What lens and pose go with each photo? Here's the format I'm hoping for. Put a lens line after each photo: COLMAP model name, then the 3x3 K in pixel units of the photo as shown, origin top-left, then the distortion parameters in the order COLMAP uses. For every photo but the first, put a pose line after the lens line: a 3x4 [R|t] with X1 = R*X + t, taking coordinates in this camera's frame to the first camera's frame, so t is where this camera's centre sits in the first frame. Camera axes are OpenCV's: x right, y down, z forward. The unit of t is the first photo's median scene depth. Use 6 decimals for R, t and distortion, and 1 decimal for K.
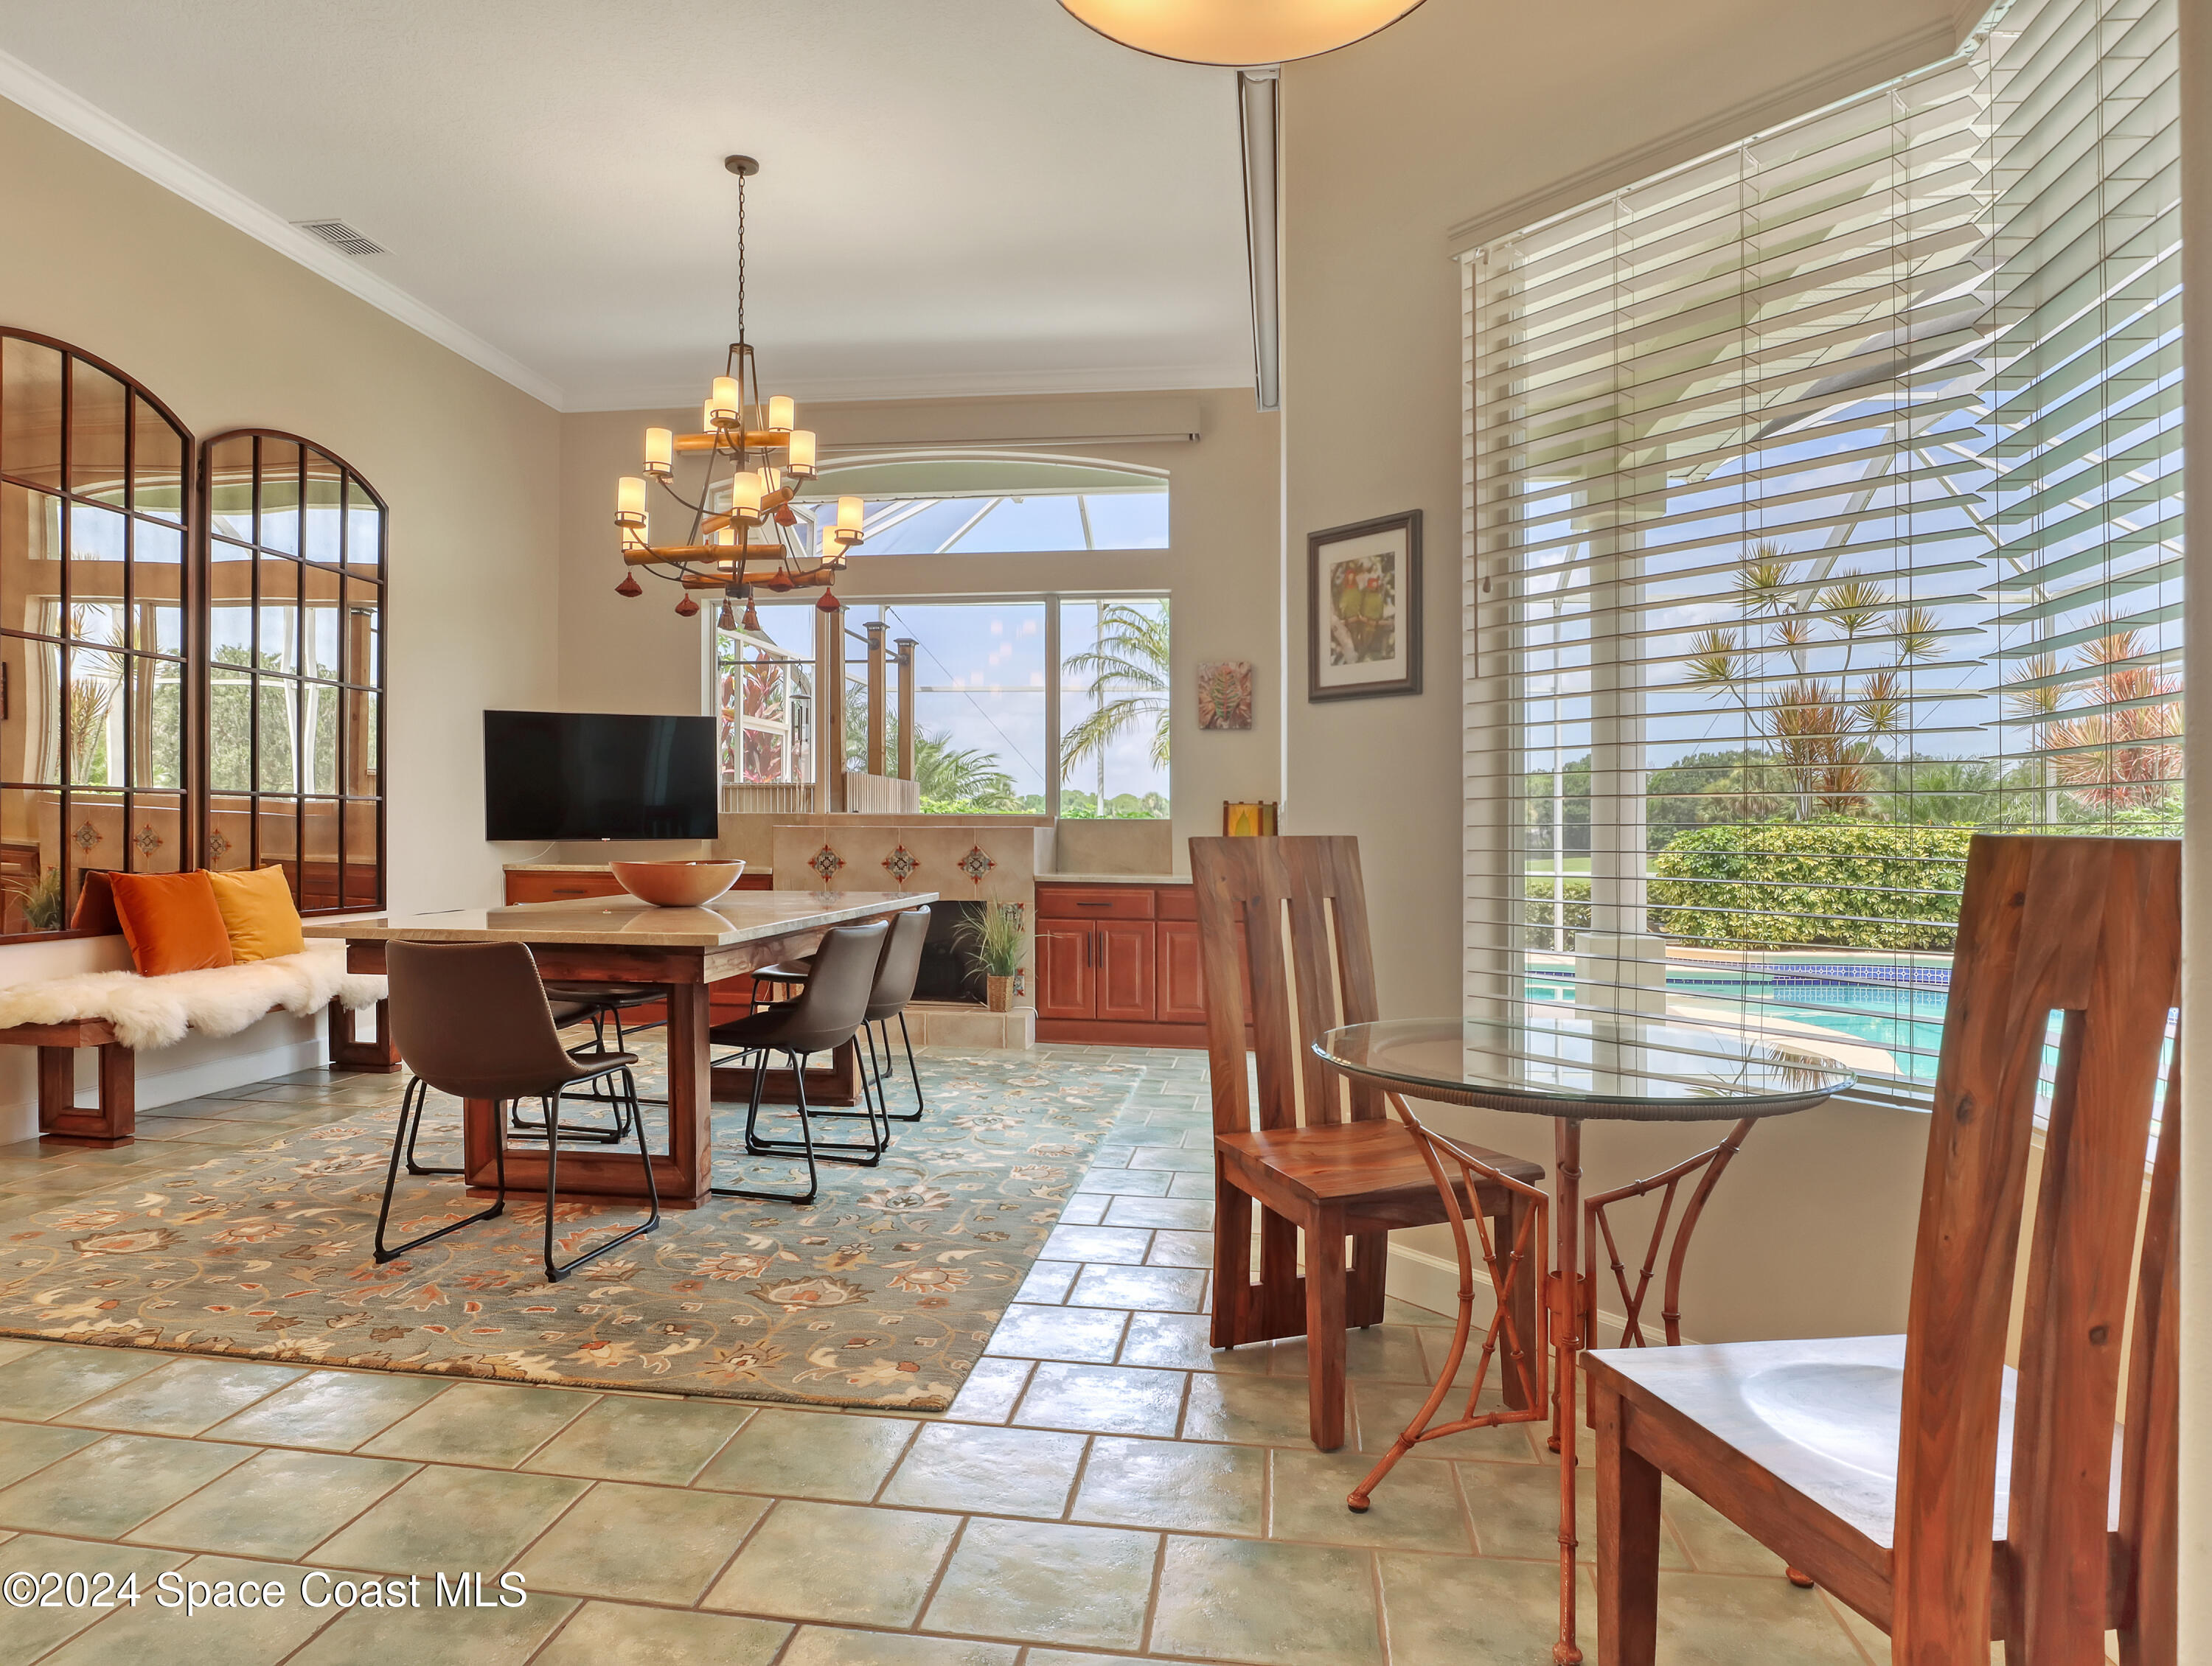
lens RADIAL K [[1307.2, 0, 1146.5], [0, 1307.2, 861.8], [0, 0, 1]] dist [-0.036516, 0.009743]
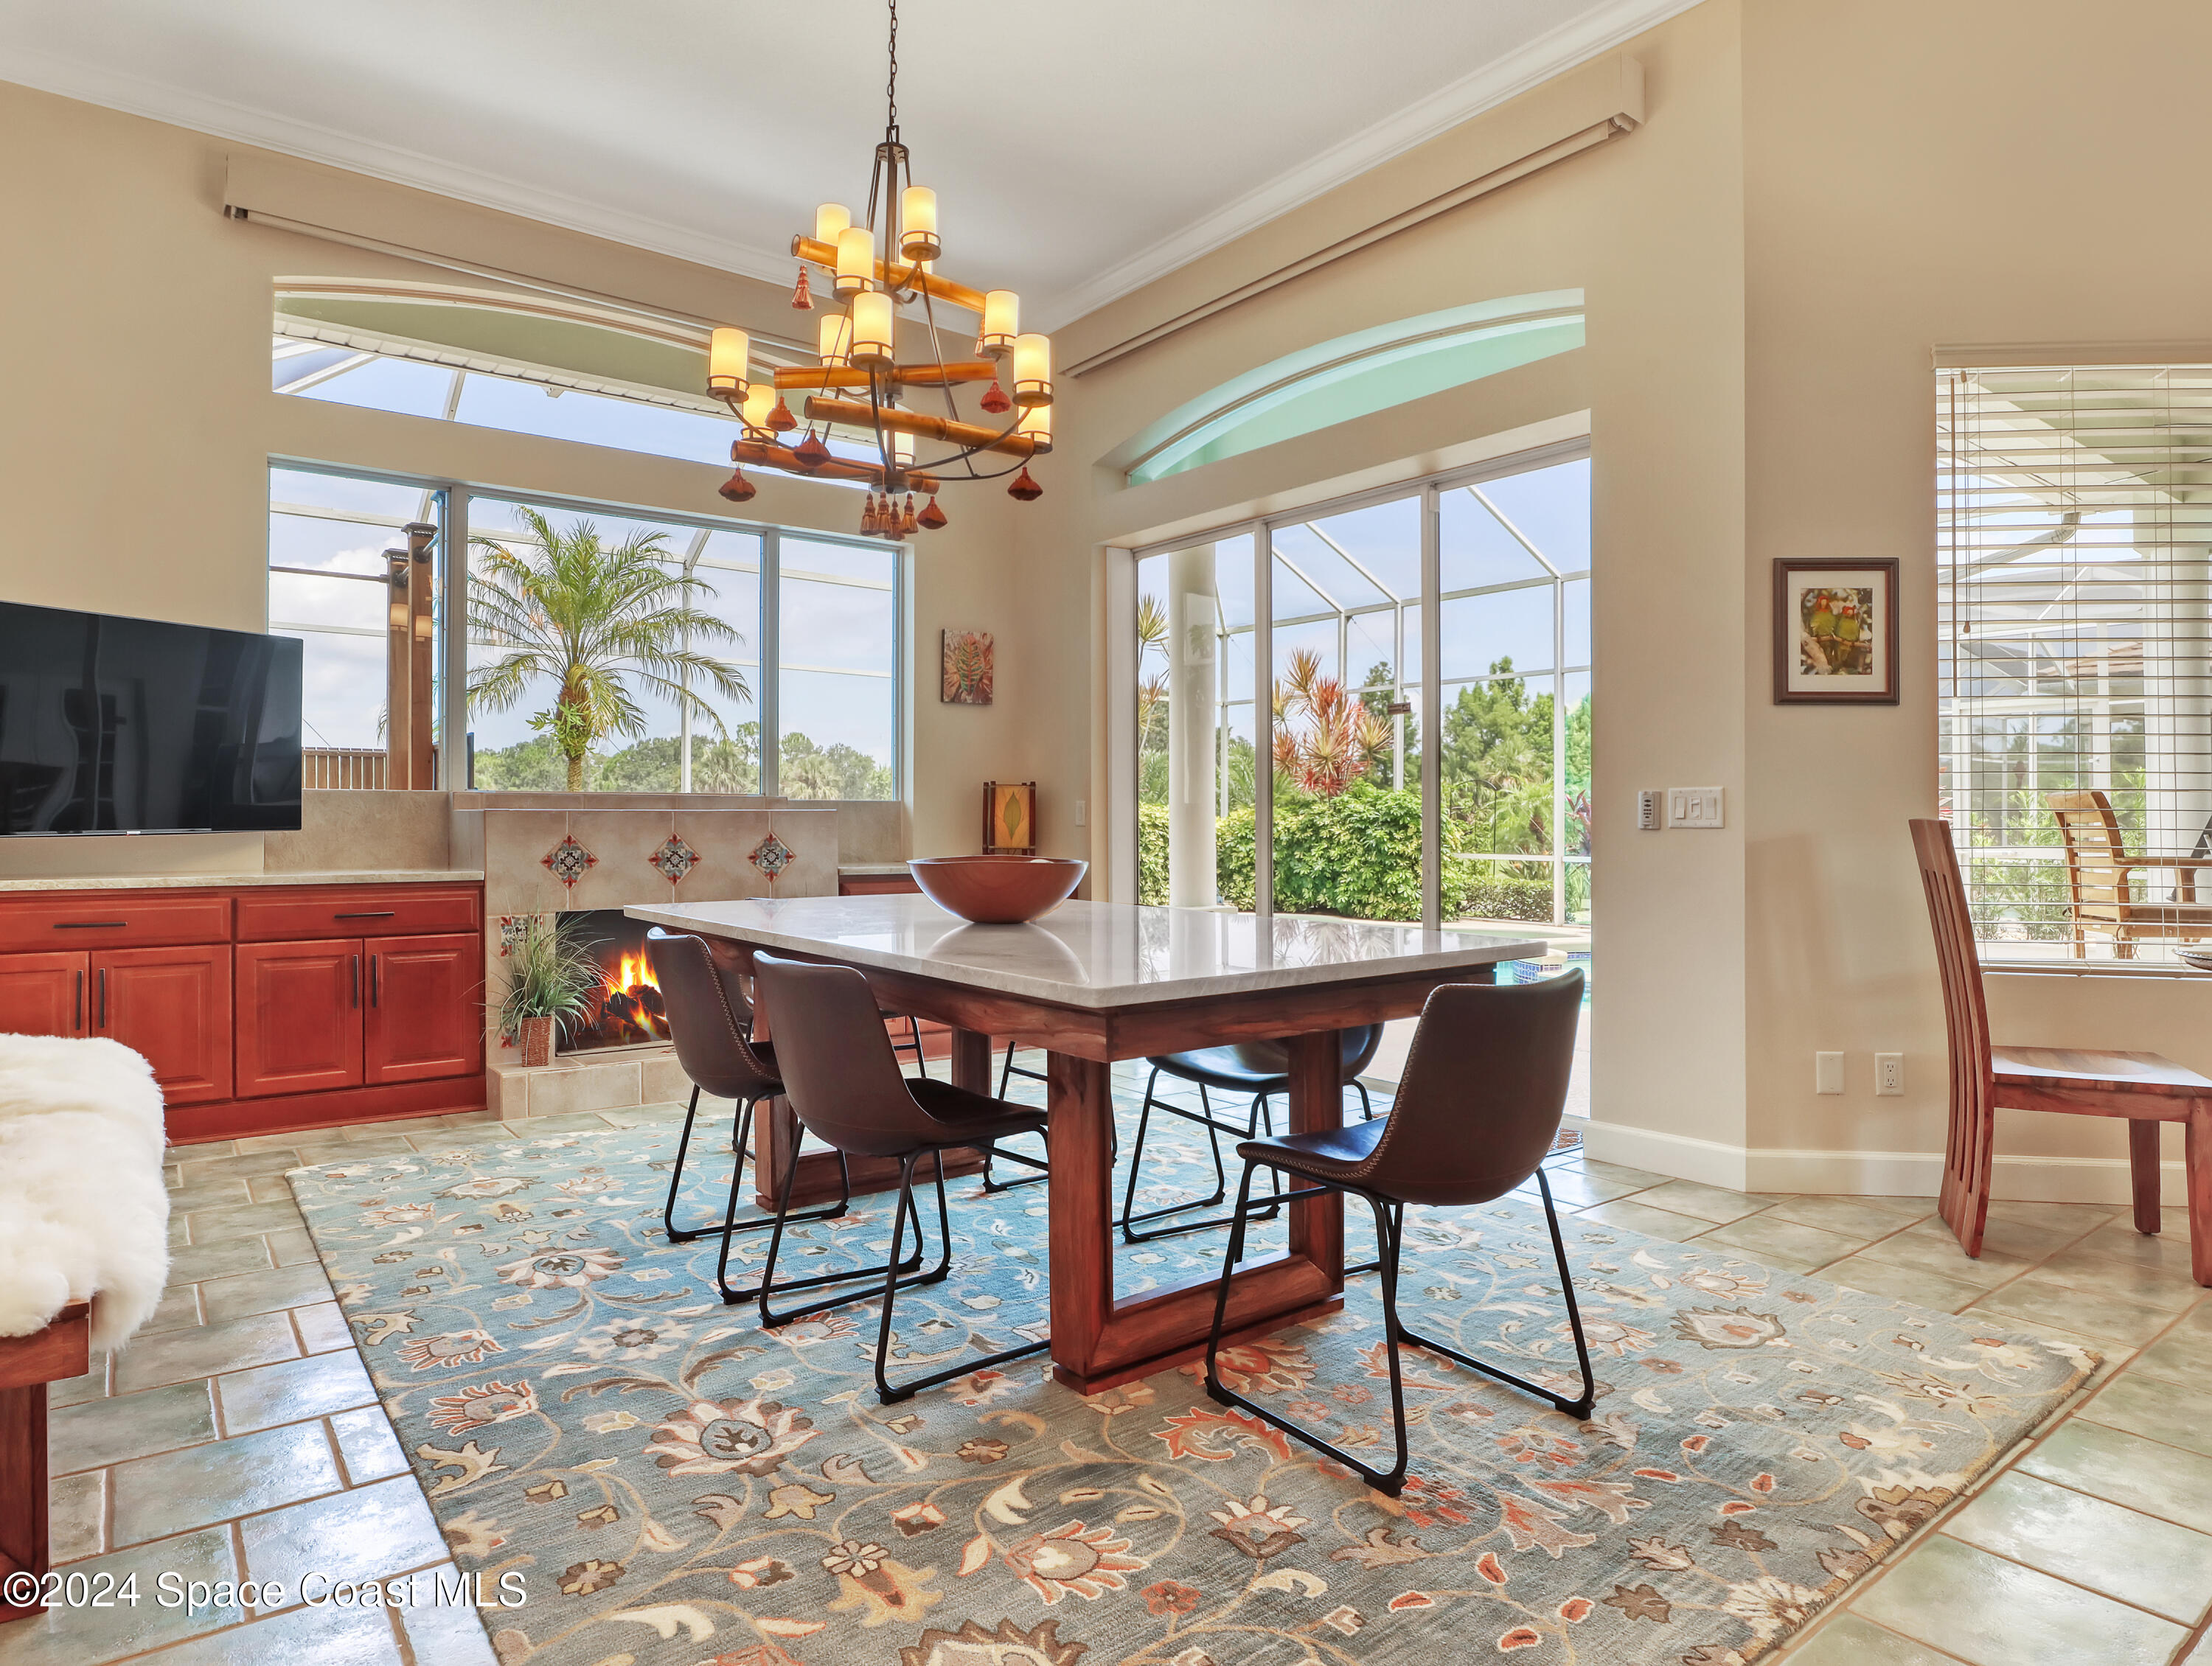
lens RADIAL K [[1307.2, 0, 1083.9], [0, 1307.2, 802.1], [0, 0, 1]] dist [-0.036516, 0.009743]
pose [[0.706700, 0.004714, 0.707498, -1.127101], [0.017976, 0.999535, -0.024617, -0.017965], [-0.707285, 0.030115, 0.706287, 0.630857]]
